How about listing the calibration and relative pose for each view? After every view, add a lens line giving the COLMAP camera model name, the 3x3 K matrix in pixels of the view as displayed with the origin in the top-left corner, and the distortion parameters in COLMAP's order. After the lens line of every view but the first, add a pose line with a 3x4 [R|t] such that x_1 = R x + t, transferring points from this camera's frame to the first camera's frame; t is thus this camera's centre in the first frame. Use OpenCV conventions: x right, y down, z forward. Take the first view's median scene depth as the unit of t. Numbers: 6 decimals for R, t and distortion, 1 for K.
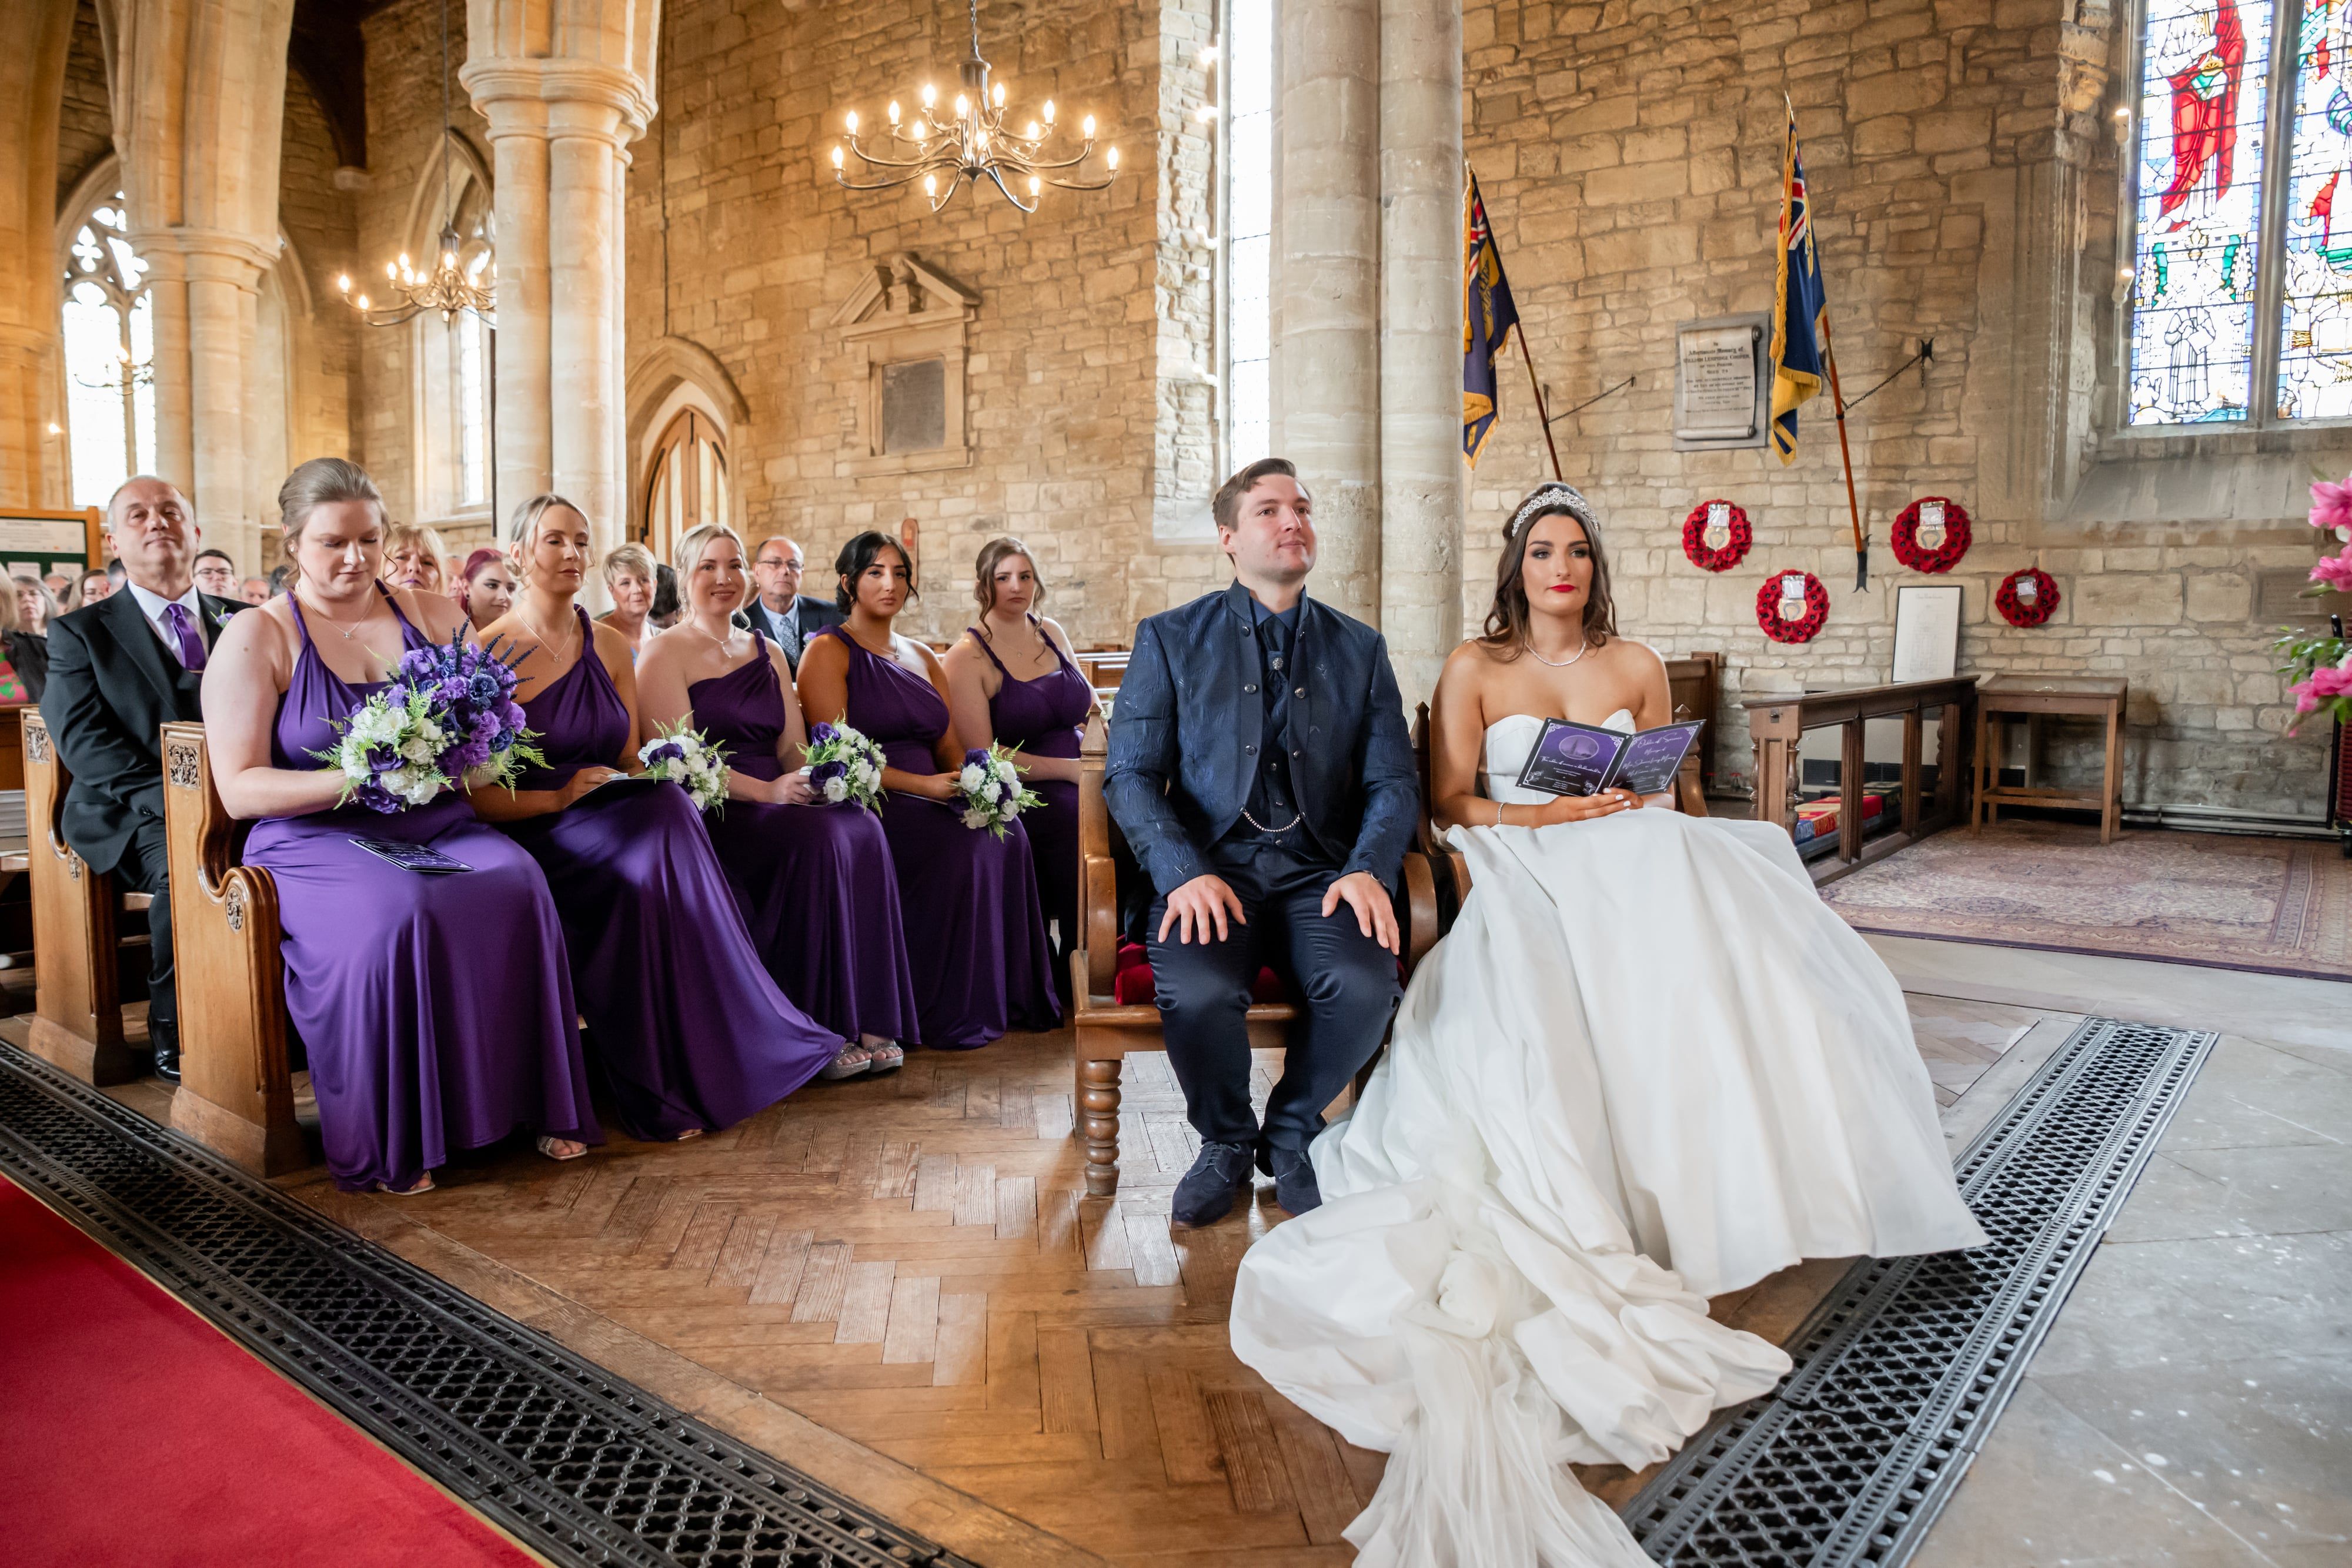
lens RADIAL K [[1635.7, 0, 1174.9], [0, 1635.7, 775.4], [0, 0, 1]] dist [-0.135026, 0.096403]
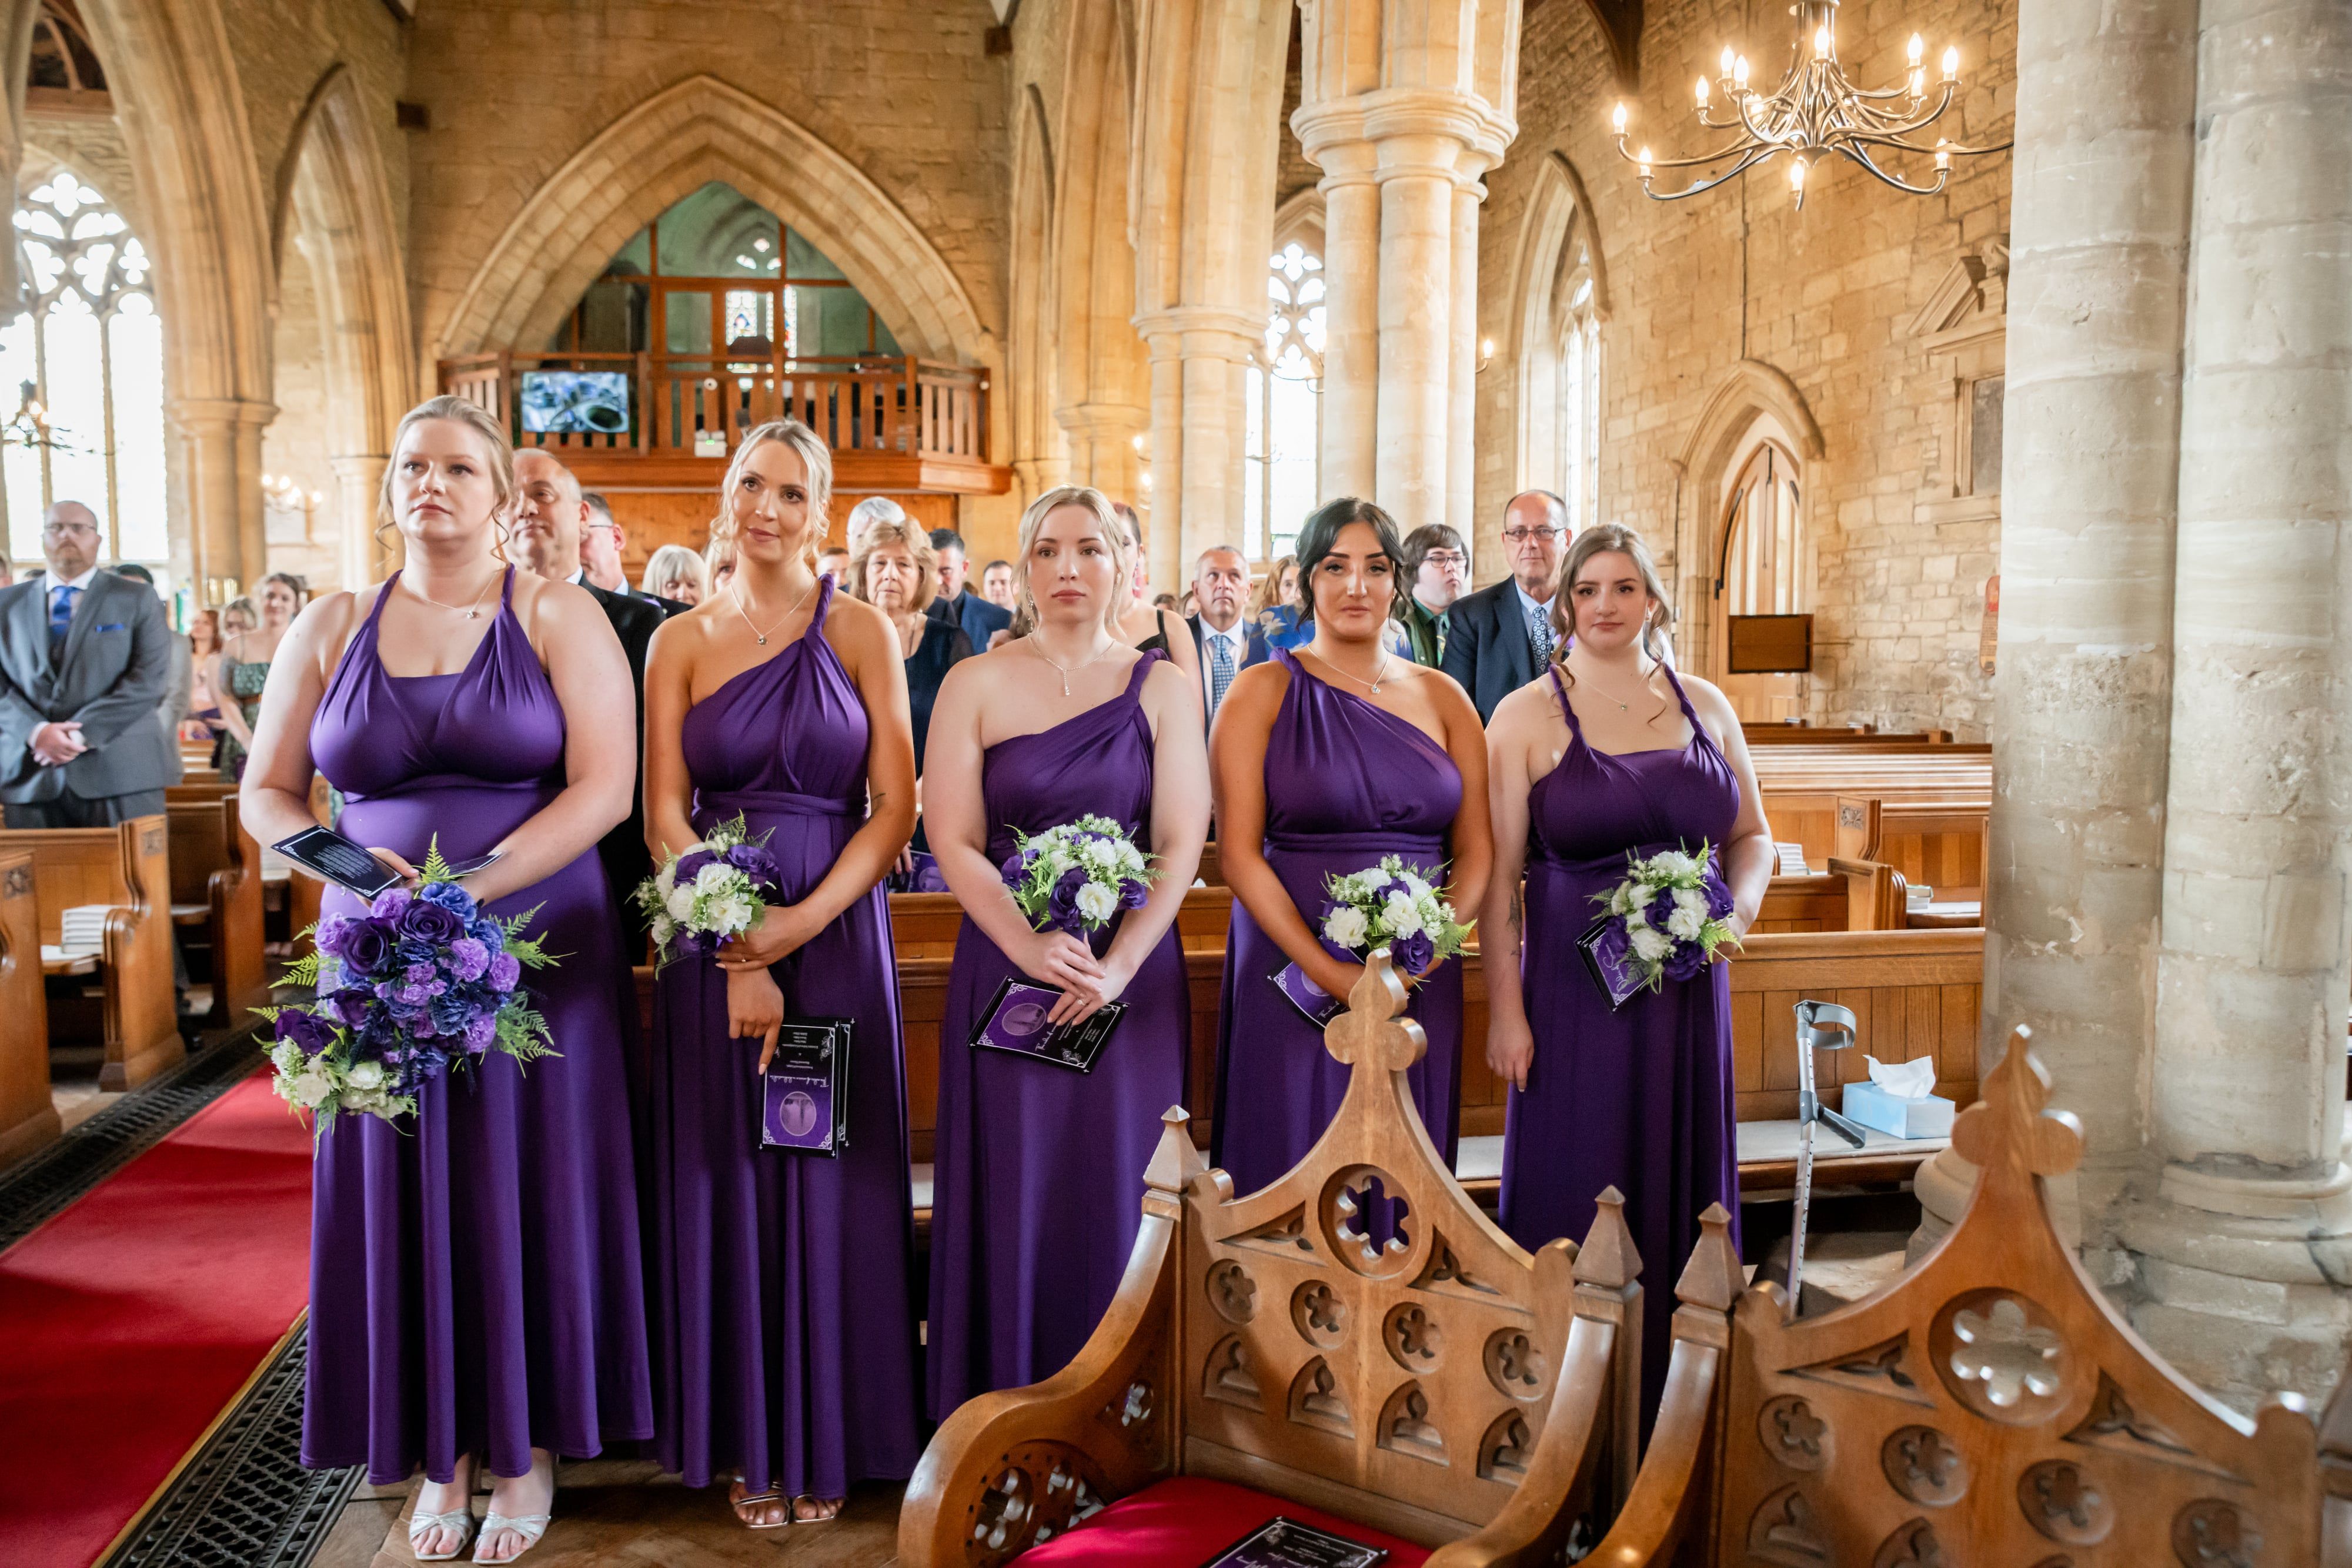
lens RADIAL K [[1756.3, 0, 1176.9], [0, 1756.3, 780.3], [0, 0, 1]] dist [-0.118658, 0.106152]
pose [[0.751797, 0.055130, -0.657085, 0.132221], [-0.065532, 0.997812, 0.008740, -0.060503], [0.656130, 0.036489, 0.753765, 0.176182]]
